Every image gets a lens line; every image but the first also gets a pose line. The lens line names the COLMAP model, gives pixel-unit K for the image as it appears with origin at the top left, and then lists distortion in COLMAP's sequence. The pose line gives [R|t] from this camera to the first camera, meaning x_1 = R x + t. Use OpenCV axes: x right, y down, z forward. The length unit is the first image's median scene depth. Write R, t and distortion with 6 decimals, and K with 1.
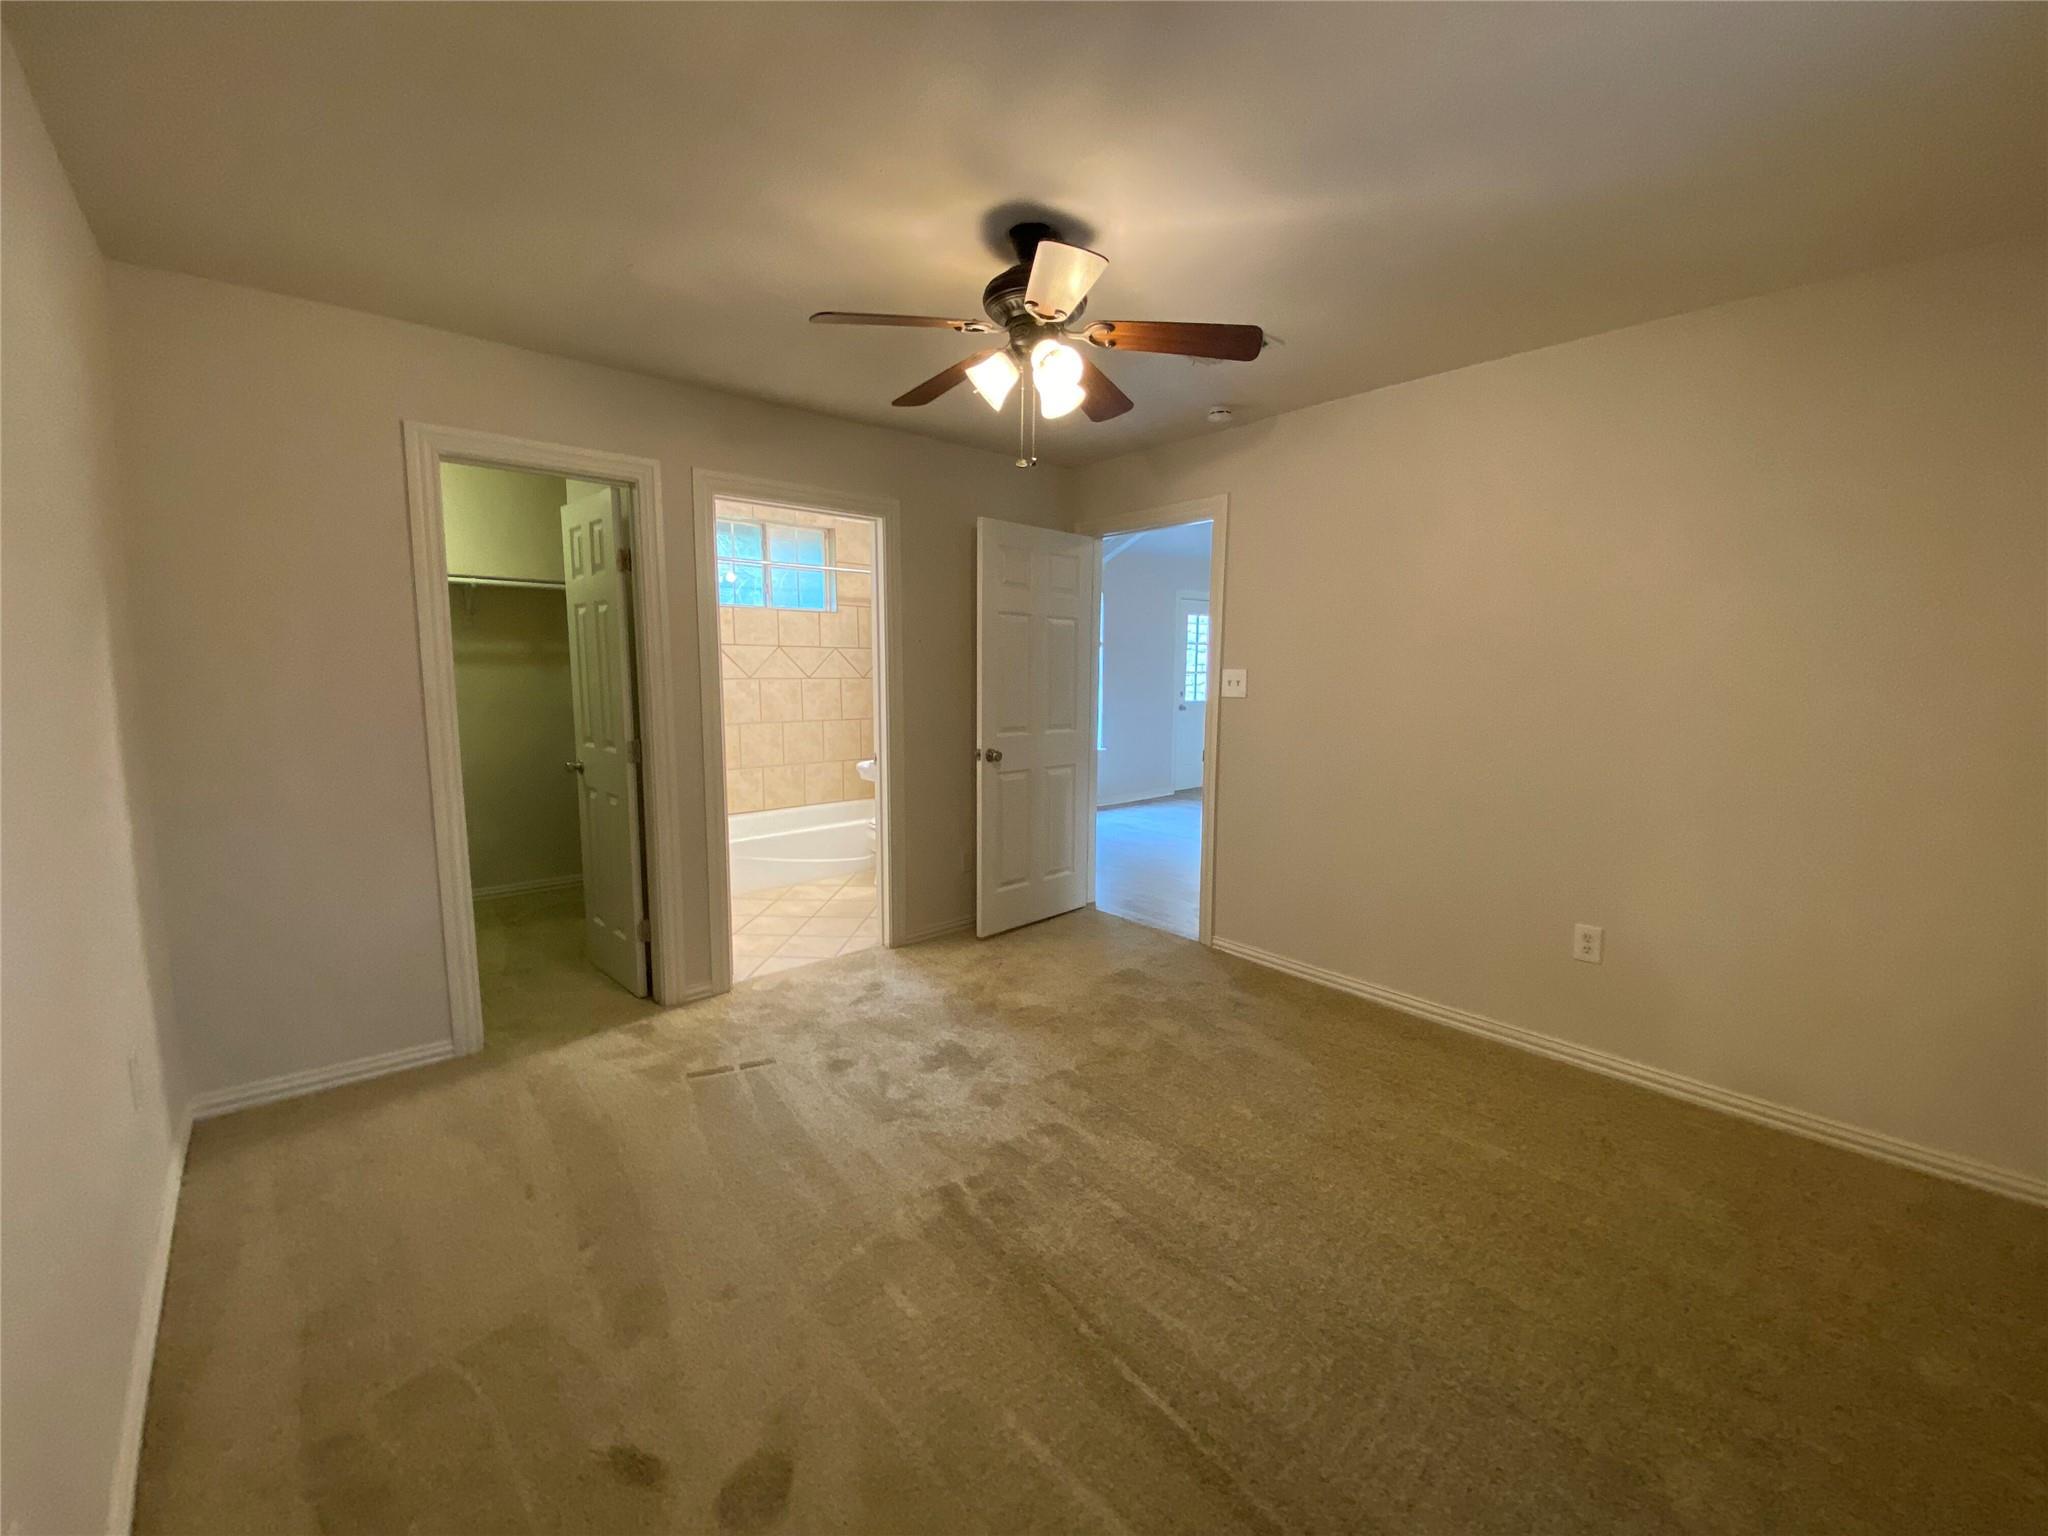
lens RADIAL K [[839.3, 0, 1023.5], [0, 839.3, 763.5], [0, 0, 1]] dist [0.024048, -0.021037]
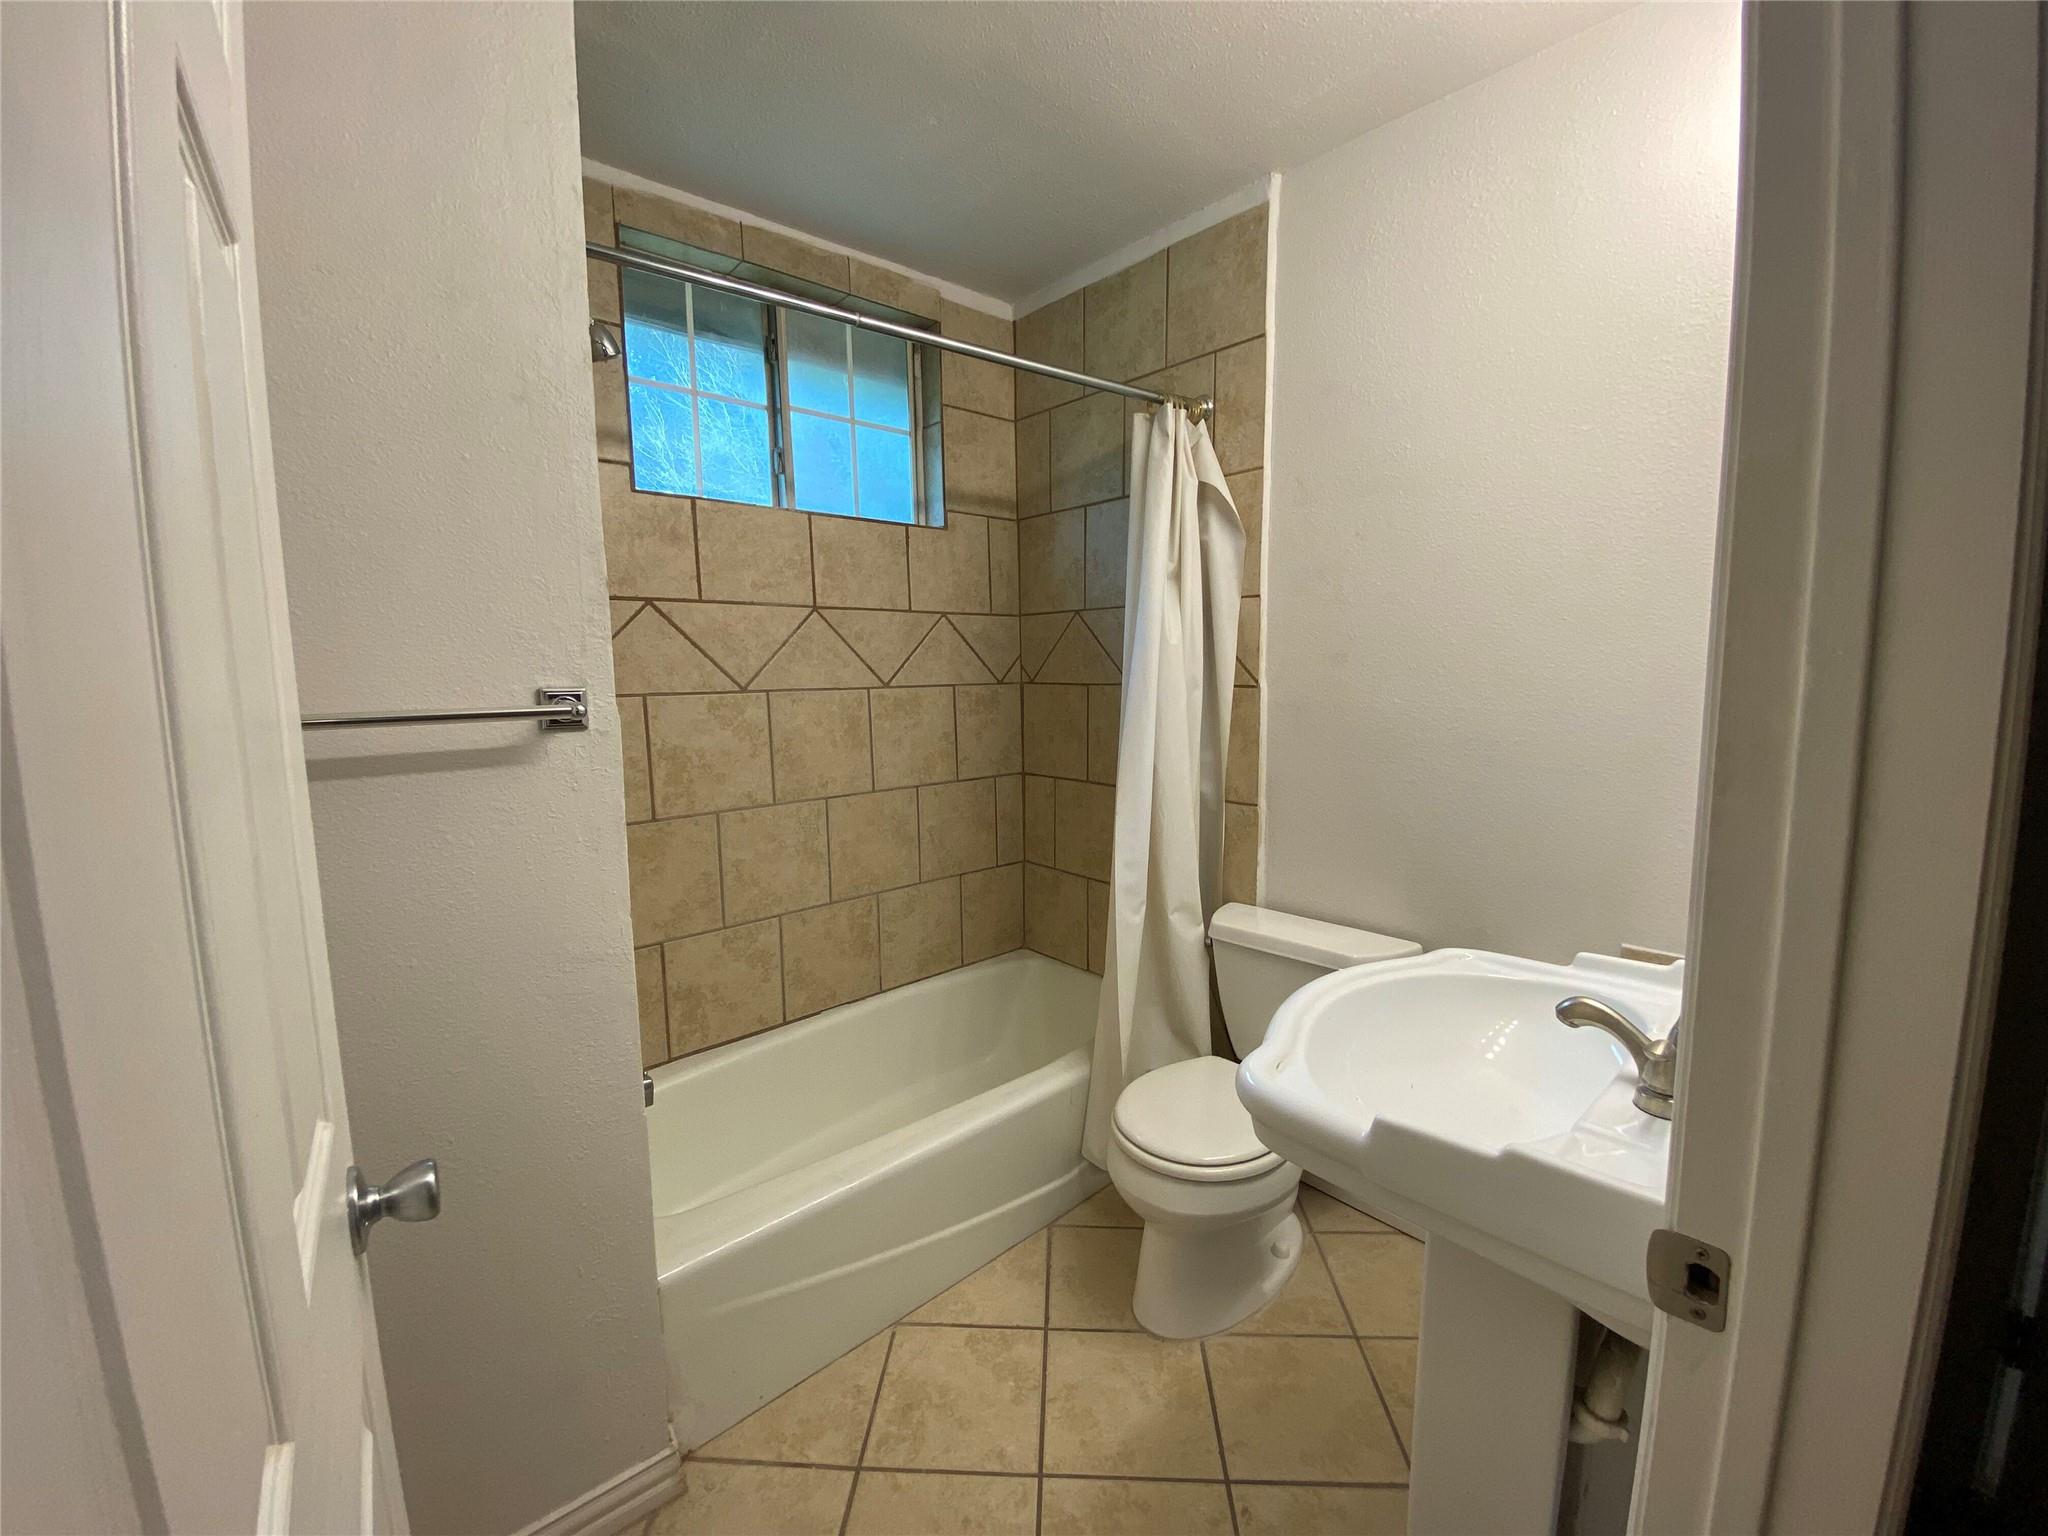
lens RADIAL K [[839.3, 0, 1023.5], [0, 839.3, 763.5], [0, 0, 1]] dist [0.024048, -0.021037]
pose [[0.999678, -0.024529, 0.006498, -0.191084], [0.024549, 0.999694, -0.002923, -0.060869], [-0.006425, 0.003081, 0.999975, 0.587227]]
